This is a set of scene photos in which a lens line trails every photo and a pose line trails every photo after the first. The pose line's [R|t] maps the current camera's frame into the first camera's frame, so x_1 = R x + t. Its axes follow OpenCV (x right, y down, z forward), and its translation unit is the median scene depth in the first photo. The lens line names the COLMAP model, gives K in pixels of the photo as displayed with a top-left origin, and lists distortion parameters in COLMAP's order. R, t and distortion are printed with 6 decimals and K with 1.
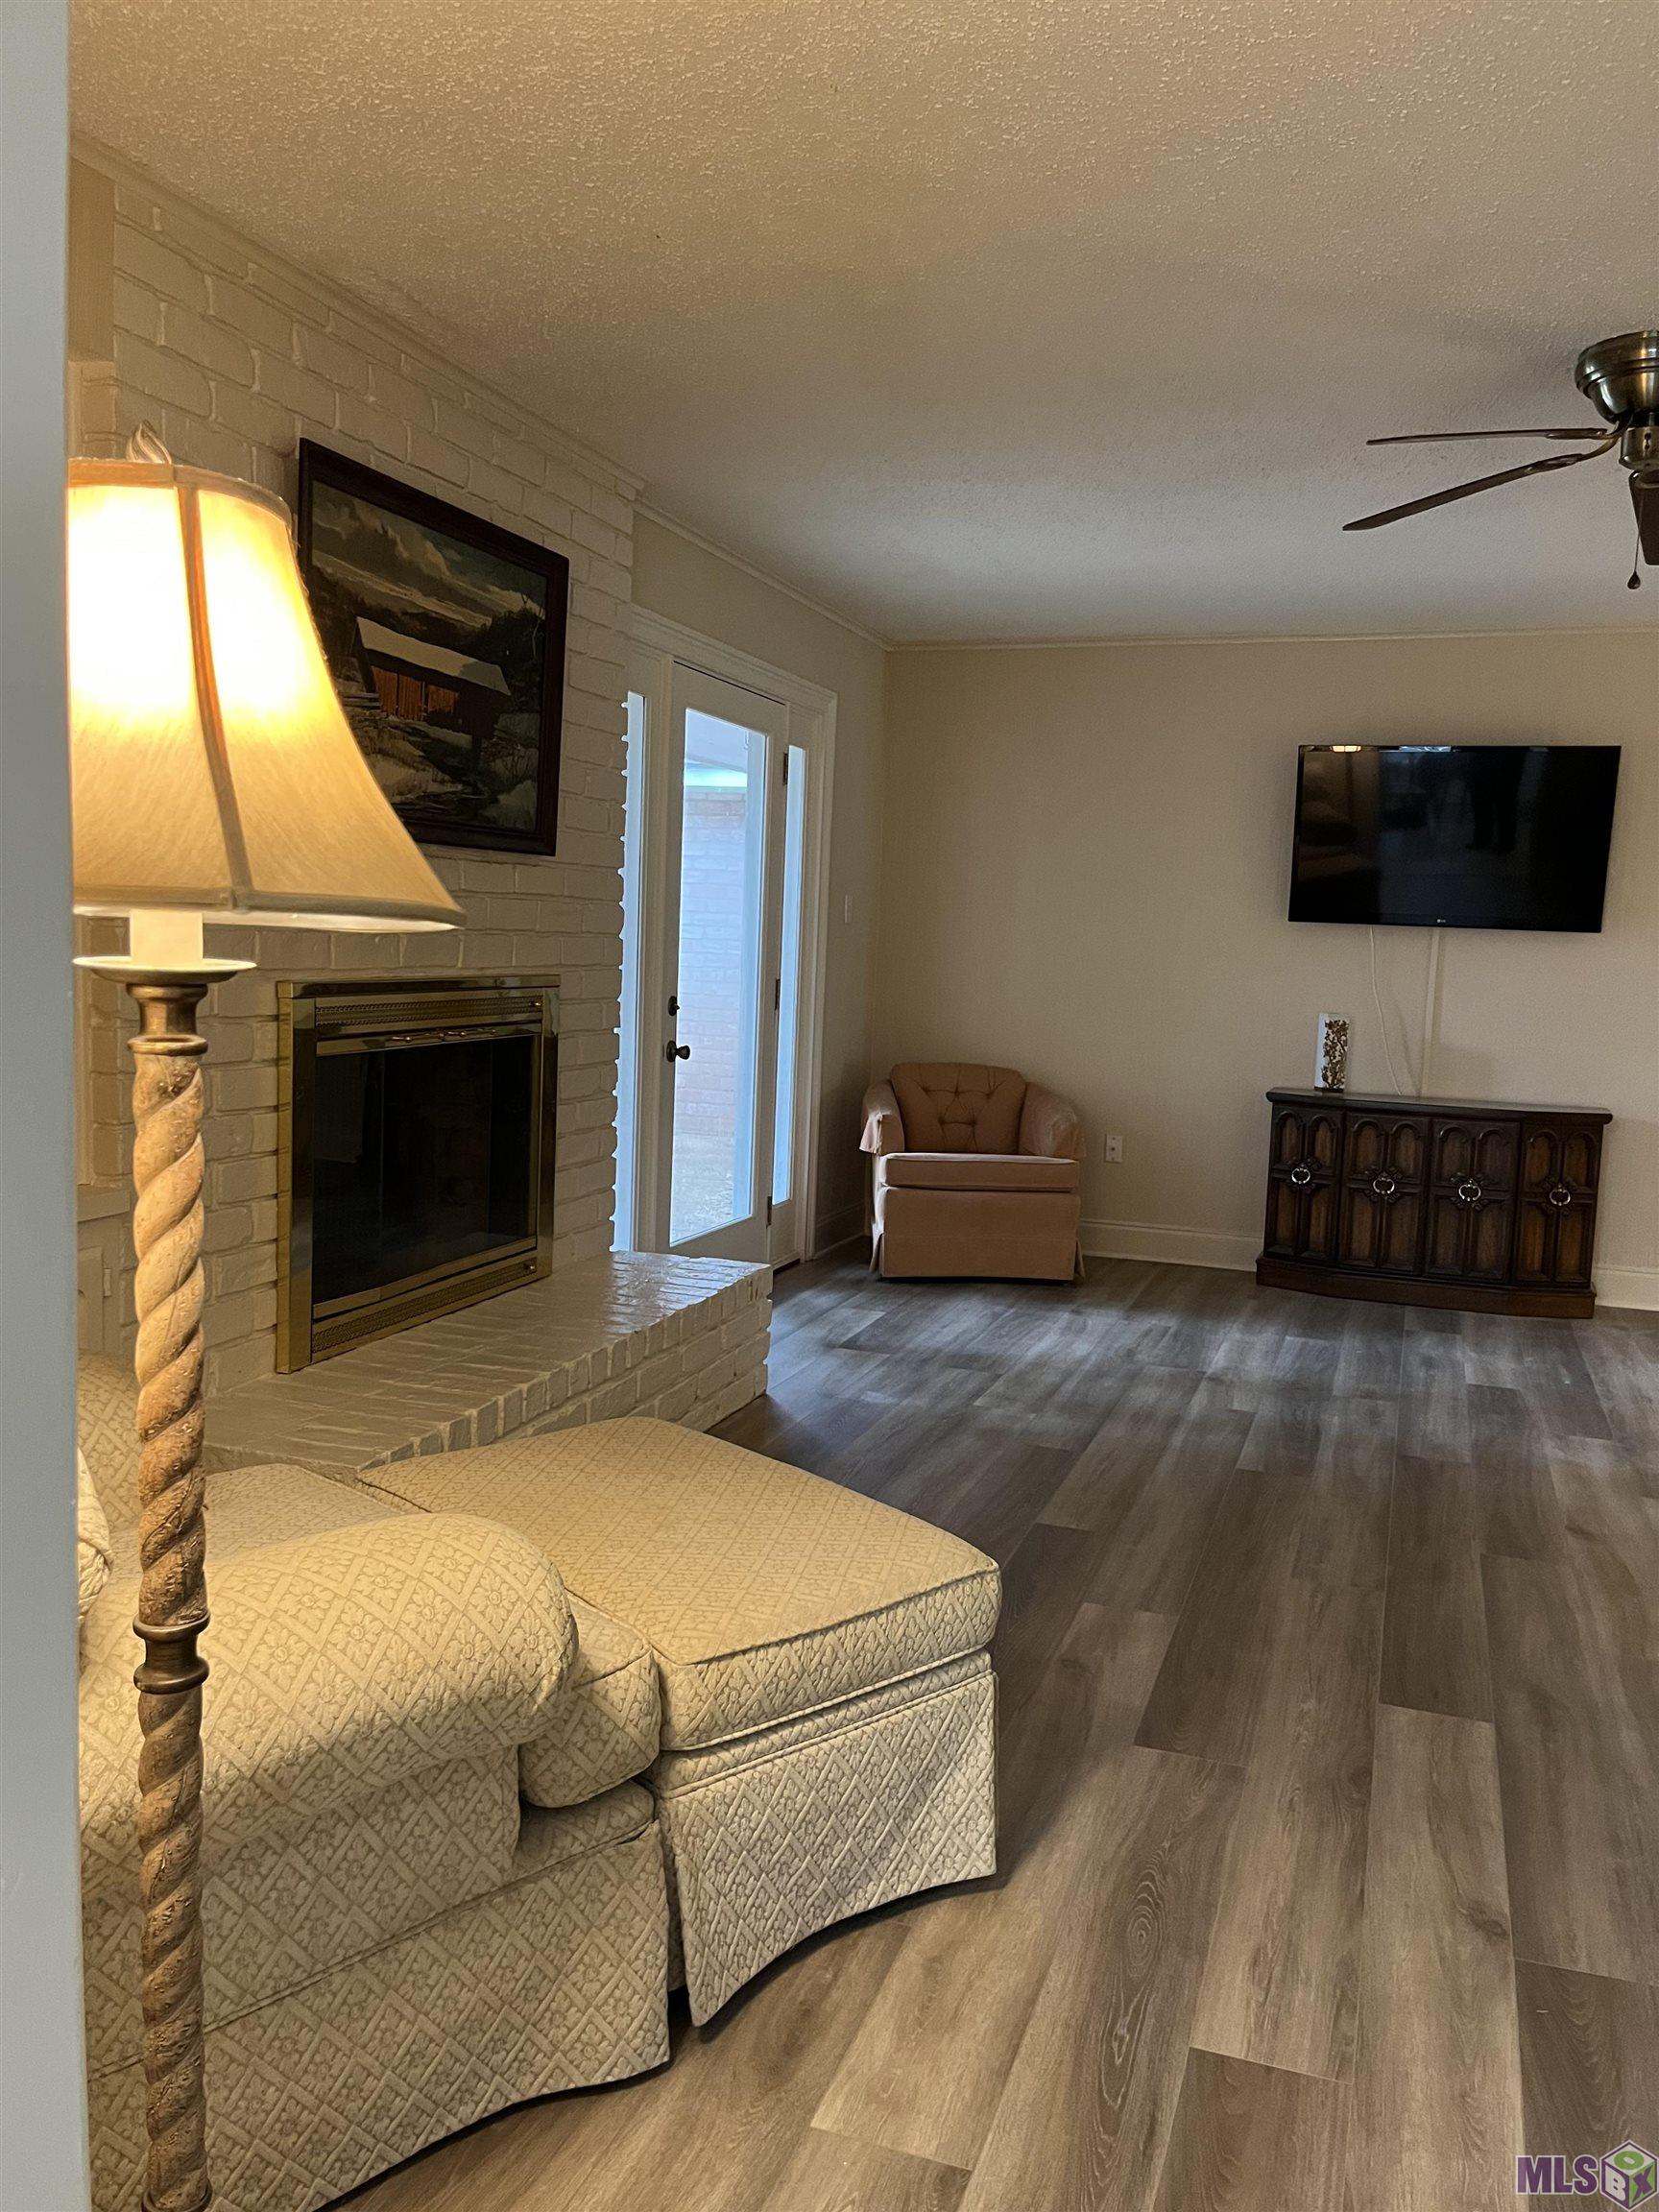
lens RADIAL K [[1702.3, 0, 840.4], [0, 1702.3, 1103.4], [0, 0, 1]] dist [0.004064, -0.031610]
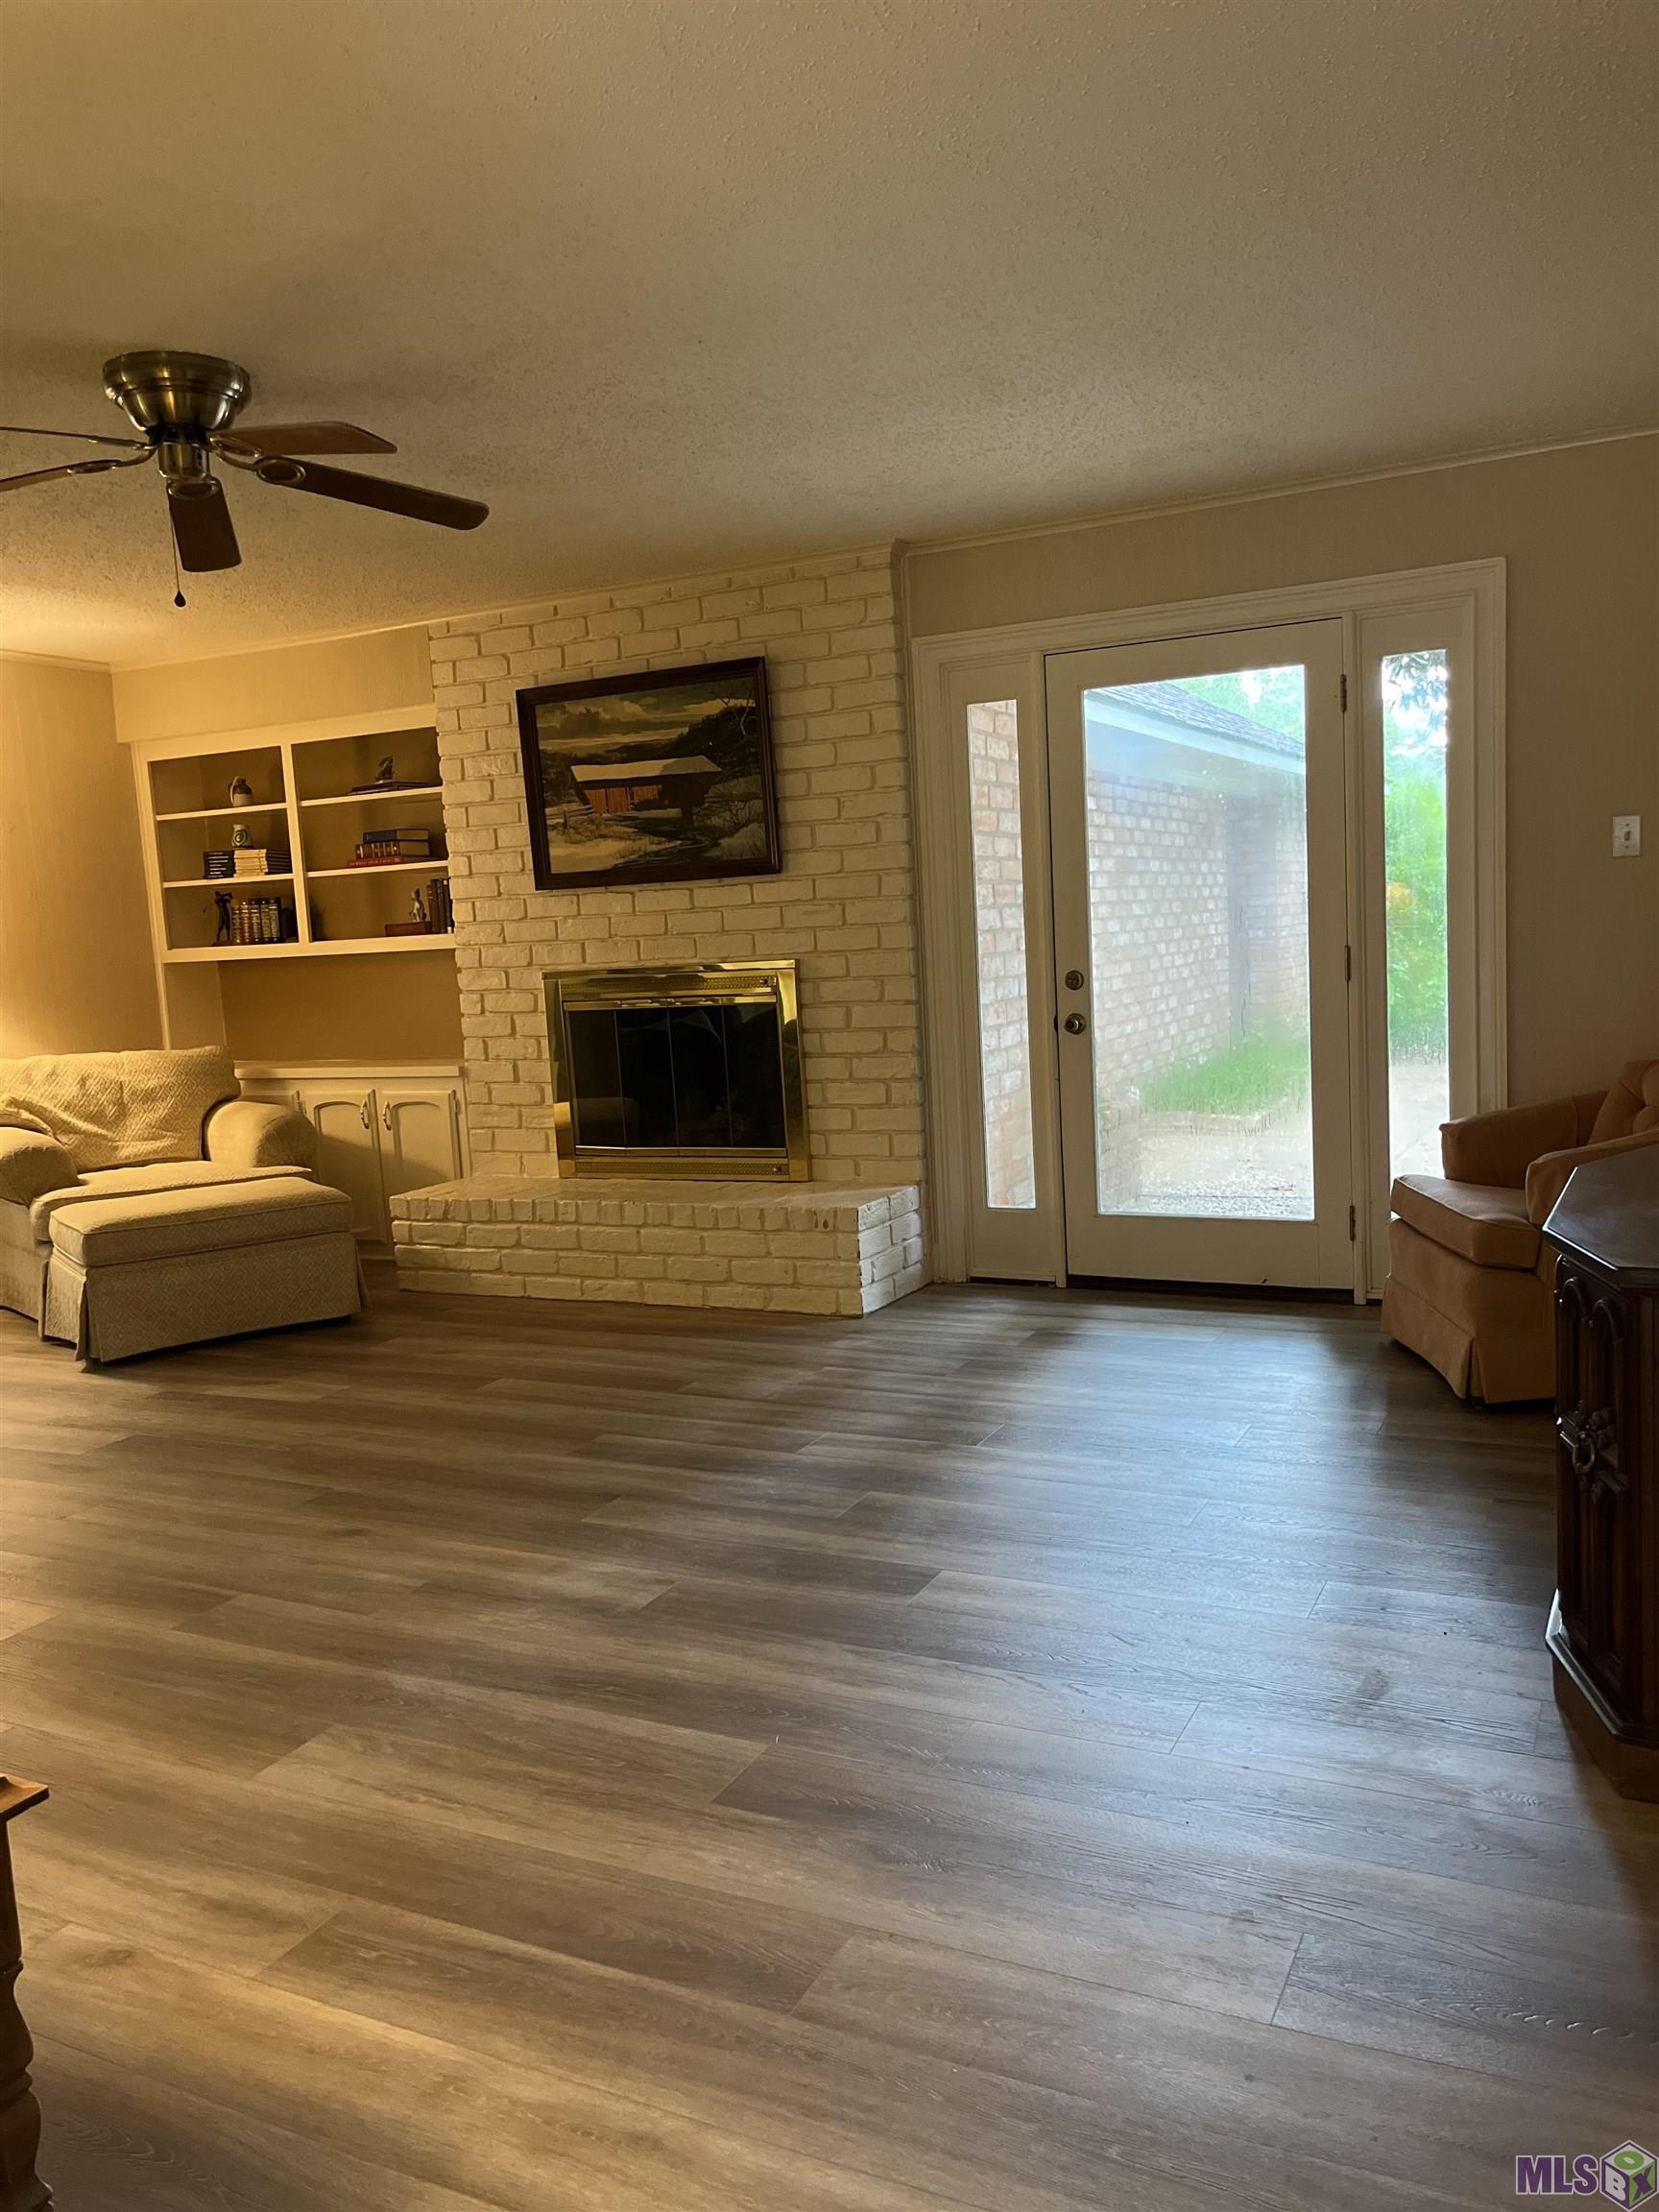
lens RADIAL K [[1702.3, 0, 841.0], [0, 1702.3, 1110.2], [0, 0, 1]] dist [0.004064, -0.031610]
pose [[-0.134821, 0.074908, -0.988034, 1.247532], [-0.048762, 0.995429, 0.082123, -0.073793], [0.989670, 0.059250, -0.130552, 1.298440]]
